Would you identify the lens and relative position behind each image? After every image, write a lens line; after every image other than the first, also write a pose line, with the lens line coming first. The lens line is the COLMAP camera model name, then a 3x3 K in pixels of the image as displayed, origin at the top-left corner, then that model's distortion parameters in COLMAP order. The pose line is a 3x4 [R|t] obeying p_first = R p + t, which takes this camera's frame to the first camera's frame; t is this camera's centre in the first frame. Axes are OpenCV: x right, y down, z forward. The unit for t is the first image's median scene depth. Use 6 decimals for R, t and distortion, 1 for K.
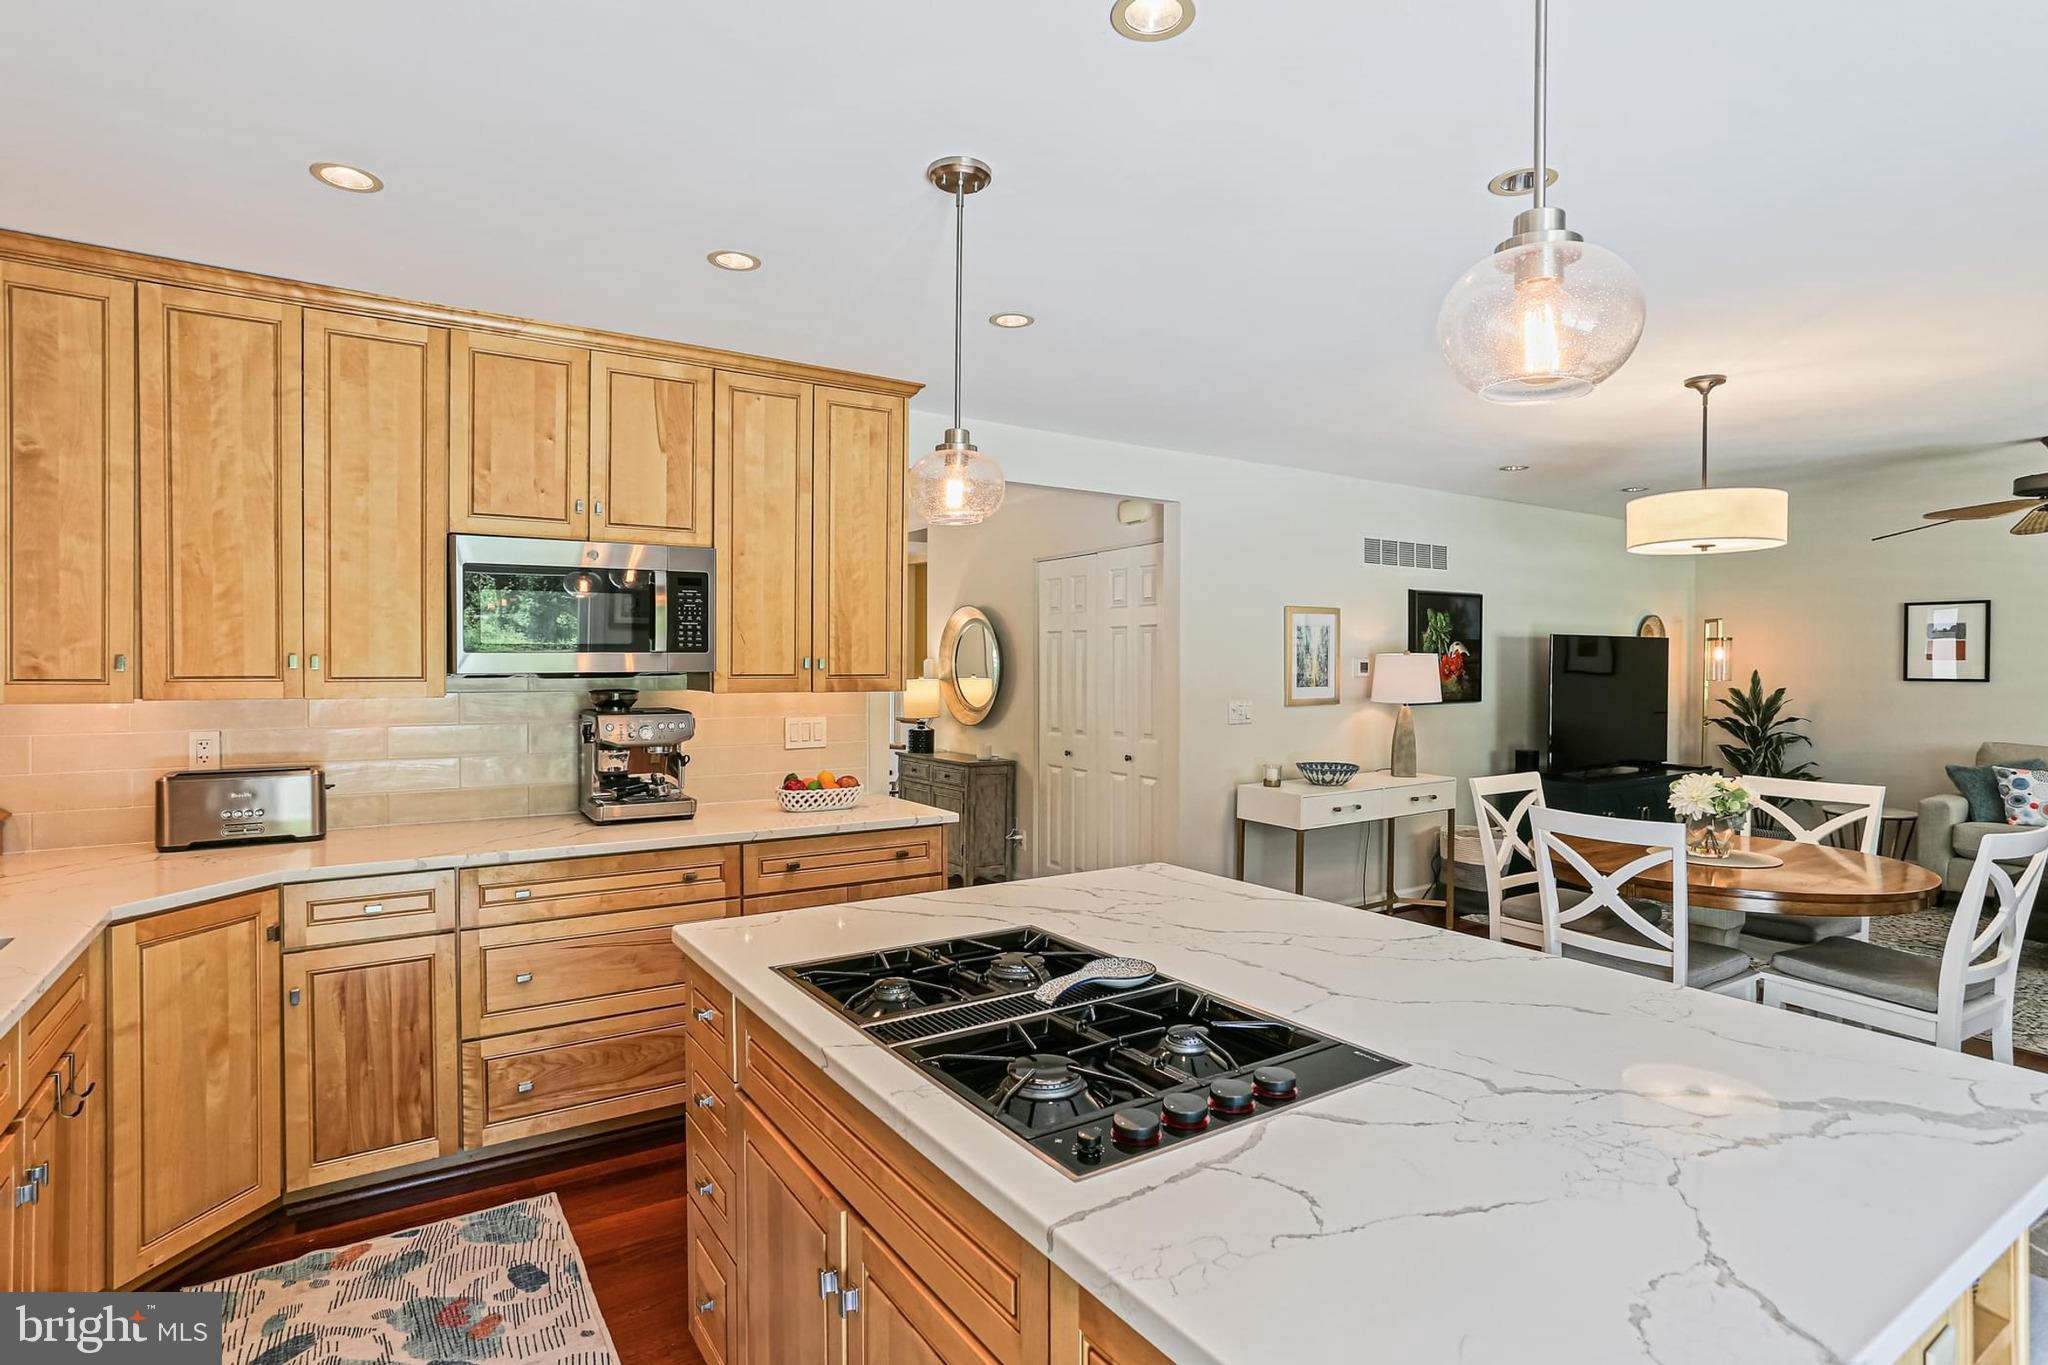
lens RADIAL K [[1019.9, 0, 998.2], [0, 1019.9, 667.0], [0, 0, 1]] dist [-0.044766, 0.023988]
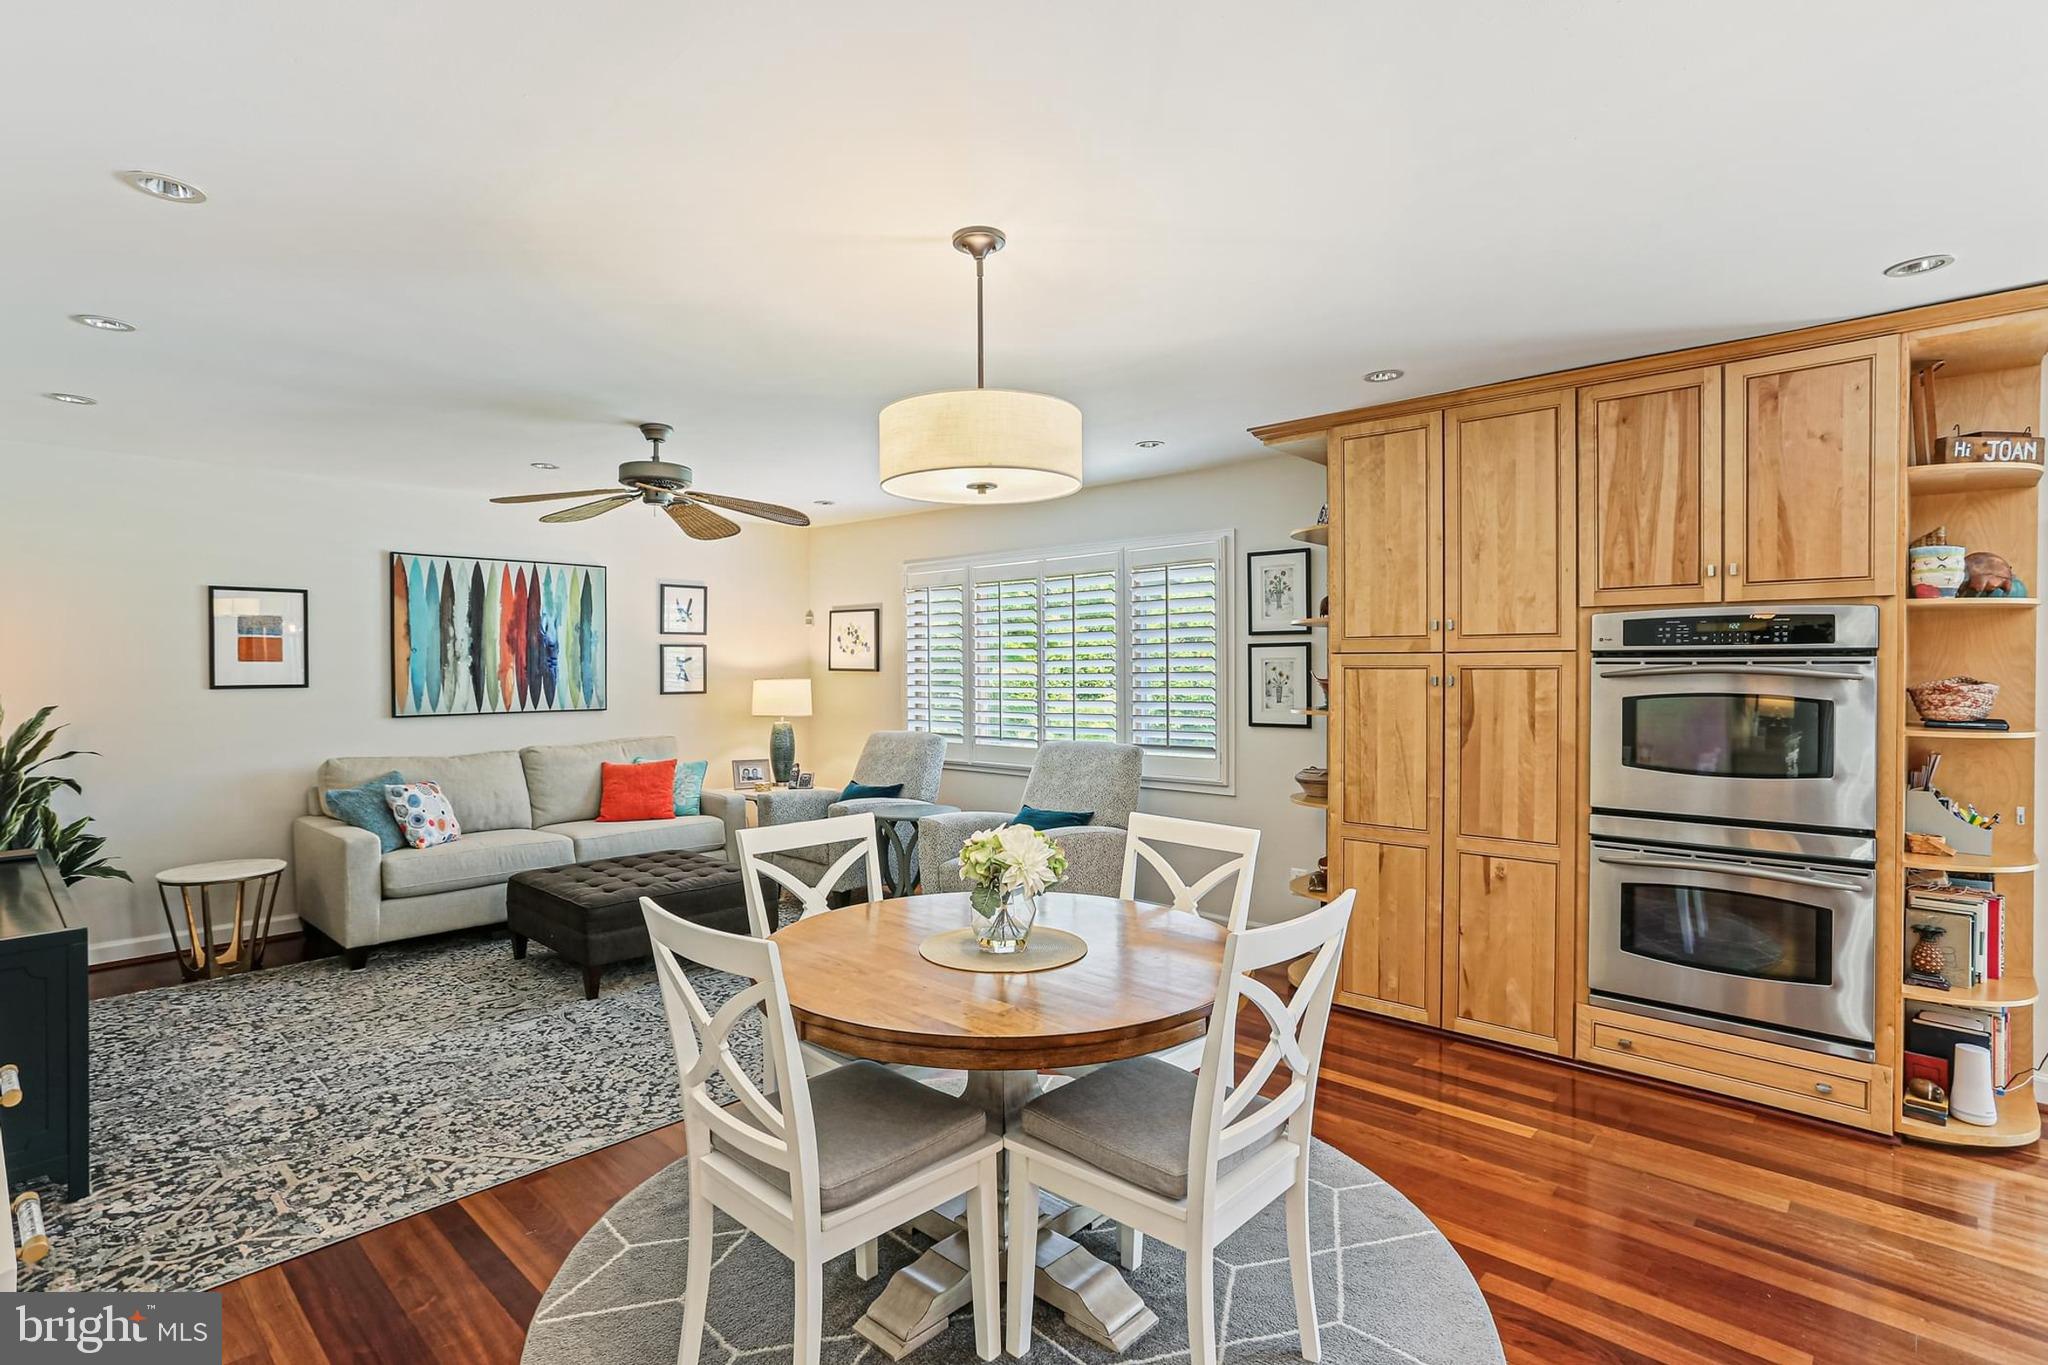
lens RADIAL K [[1019.9, 0, 1058.4], [0, 1019.9, 665.1], [0, 0, 1]] dist [-0.044766, 0.023988]
pose [[-0.271719, -0.002249, 0.962374, 0.010076], [0.006275, 0.999972, 0.004109, -0.003493], [-0.962356, 0.007155, -0.271697, 0.620007]]
